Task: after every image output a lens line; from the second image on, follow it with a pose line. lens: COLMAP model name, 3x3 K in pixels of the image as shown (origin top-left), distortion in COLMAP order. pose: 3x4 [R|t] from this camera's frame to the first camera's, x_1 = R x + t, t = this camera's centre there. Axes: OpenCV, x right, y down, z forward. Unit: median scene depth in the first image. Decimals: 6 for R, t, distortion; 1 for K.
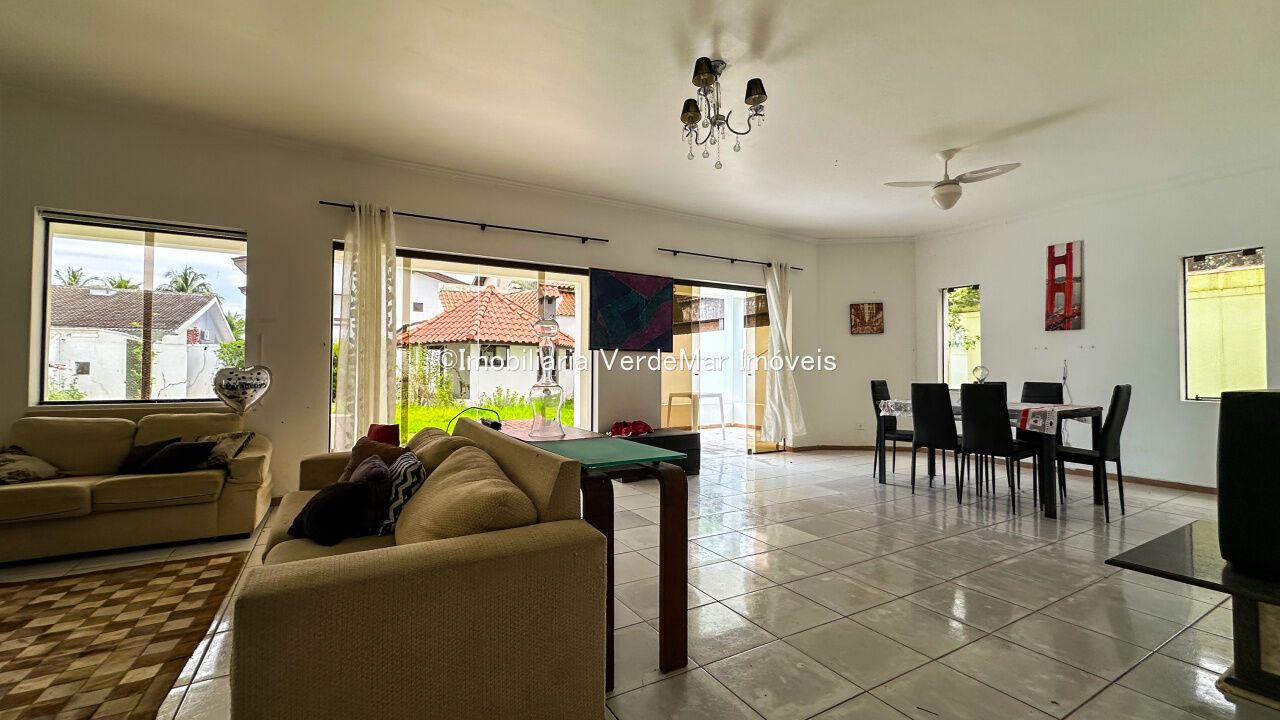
lens RADIAL K [[516.8, 0, 646.1], [0, 516.8, 359.7], [0, 0, 1]] dist [0.001154, 0.000232]
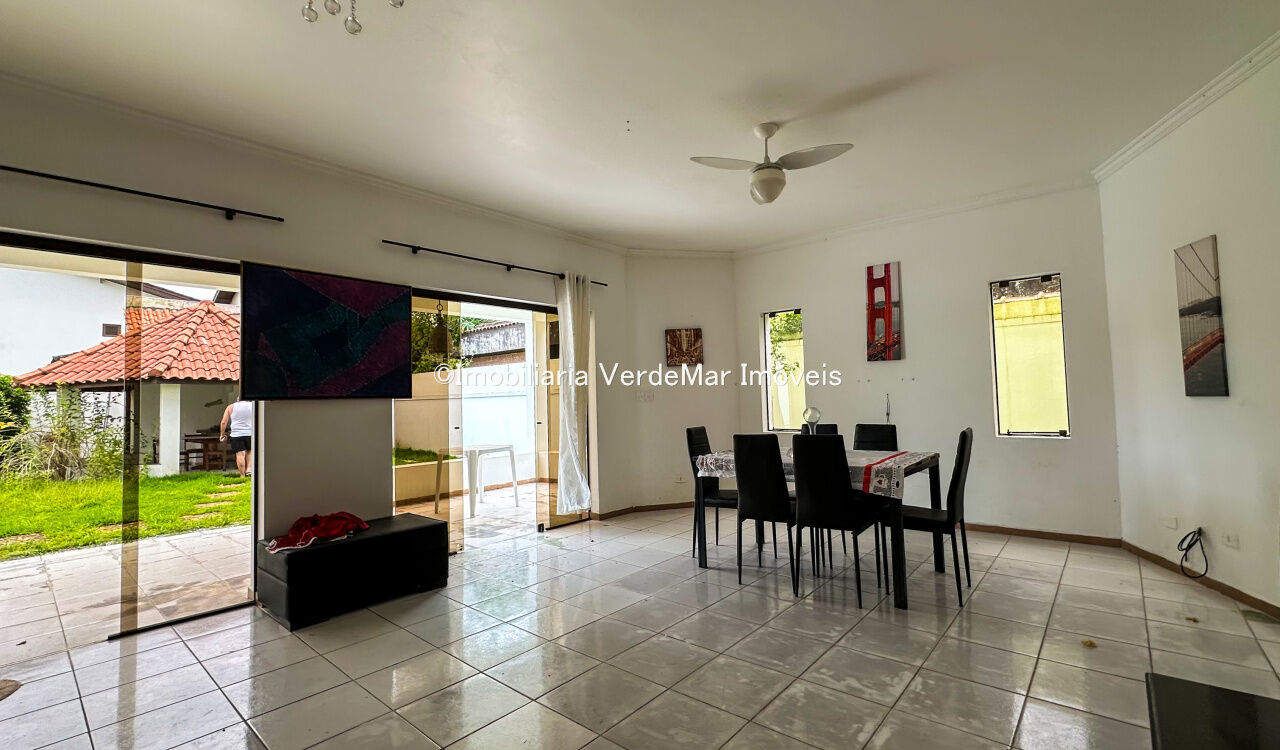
lens RADIAL K [[542.7, 0, 671.4], [0, 542.7, 375.7], [0, 0, 1]] dist [0.000622, 0.000065]
pose [[0.937431, -0.017446, 0.347734, 0.135716], [0.026786, 0.999397, -0.022073, -0.020253], [-0.347139, 0.030006, 0.937333, 0.252720]]
